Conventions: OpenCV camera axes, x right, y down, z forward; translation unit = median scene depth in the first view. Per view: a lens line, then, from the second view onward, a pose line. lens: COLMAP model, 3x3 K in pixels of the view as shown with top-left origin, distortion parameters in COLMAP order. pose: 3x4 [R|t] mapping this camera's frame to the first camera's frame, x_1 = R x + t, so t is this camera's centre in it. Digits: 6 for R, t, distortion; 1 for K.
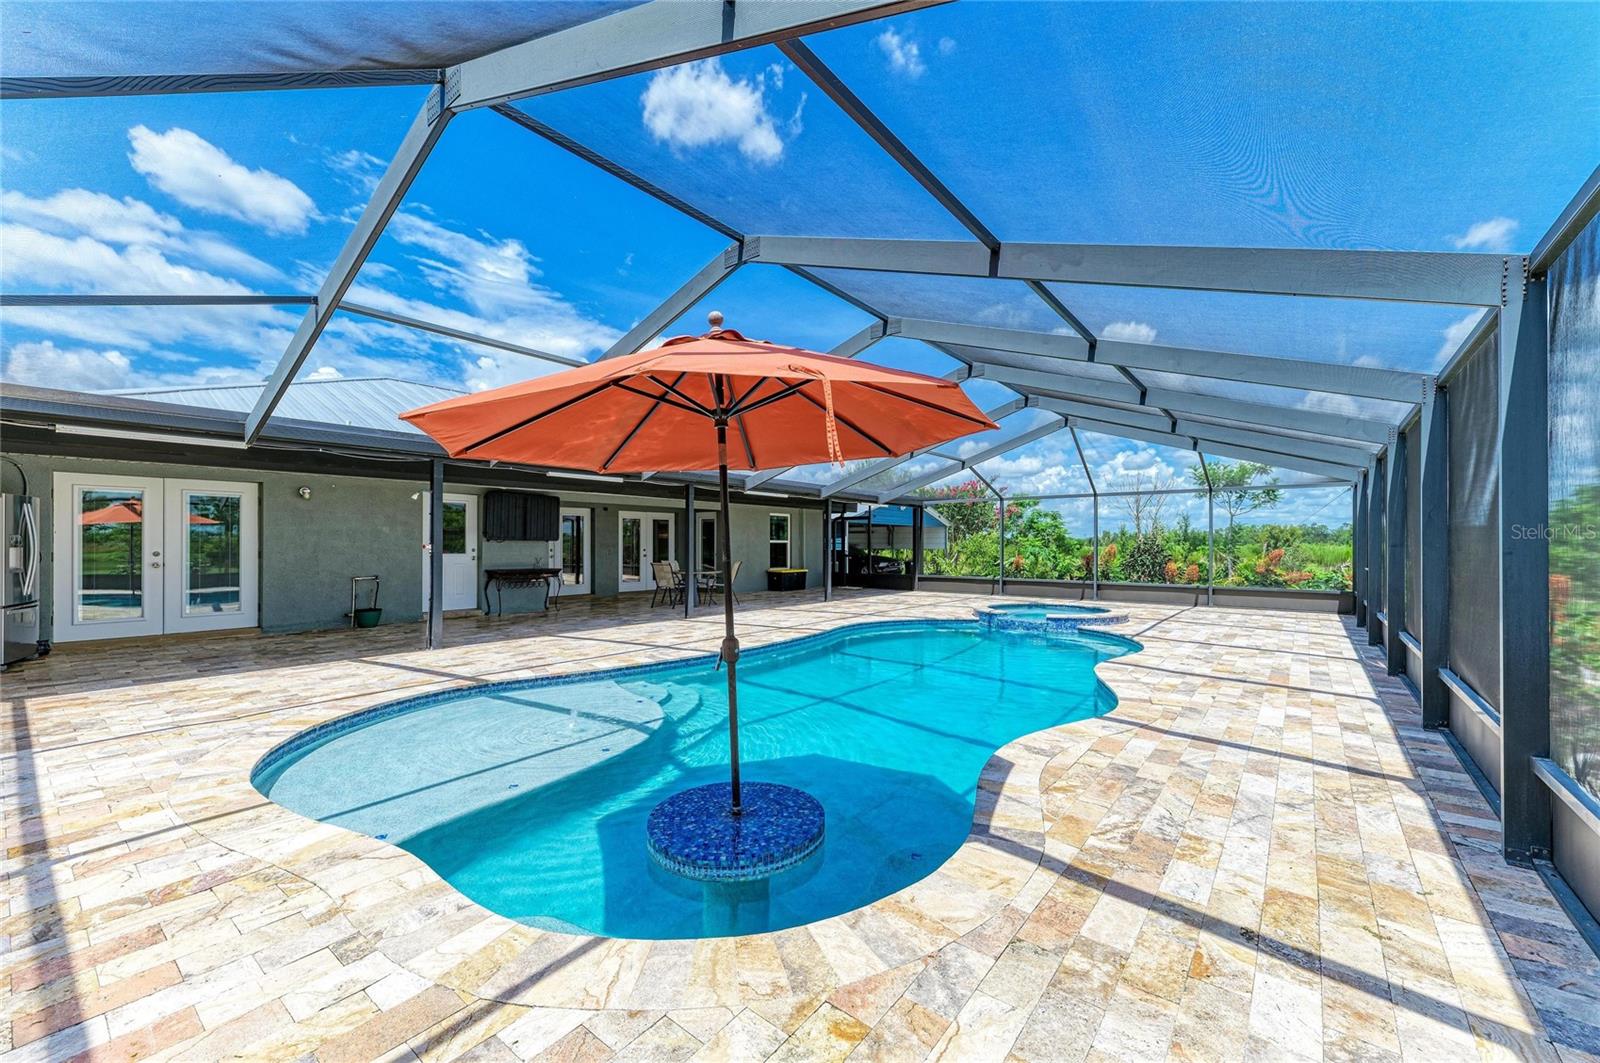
lens RADIAL K [[635.2, 0, 806.0], [0, 635.2, 542.1], [0, 0, 1]] dist [0.010743, -0.001316]
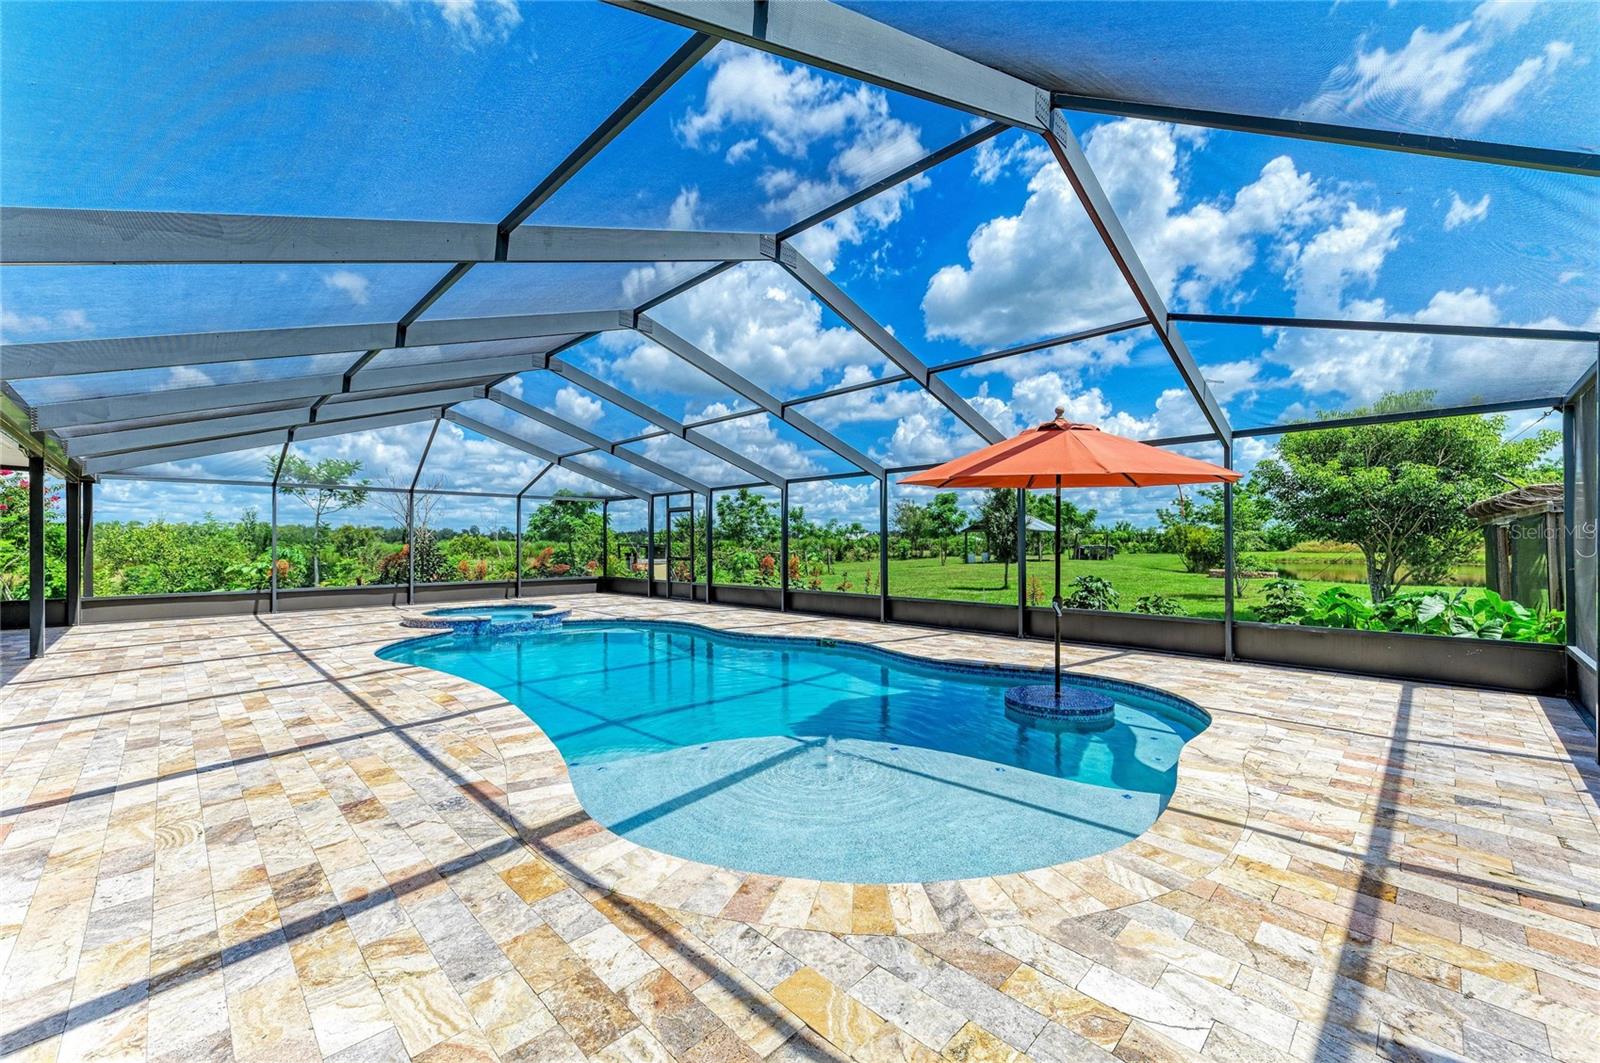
lens RADIAL K [[635.2, 0, 795.6], [0, 635.2, 536.2], [0, 0, 1]] dist [0.010743, -0.001316]
pose [[0.124782, 0.008283, 0.992150, -2.169484], [0.001787, 0.999962, -0.008573, 0.000799], [-0.992183, 0.002843, 0.124763, 1.669304]]
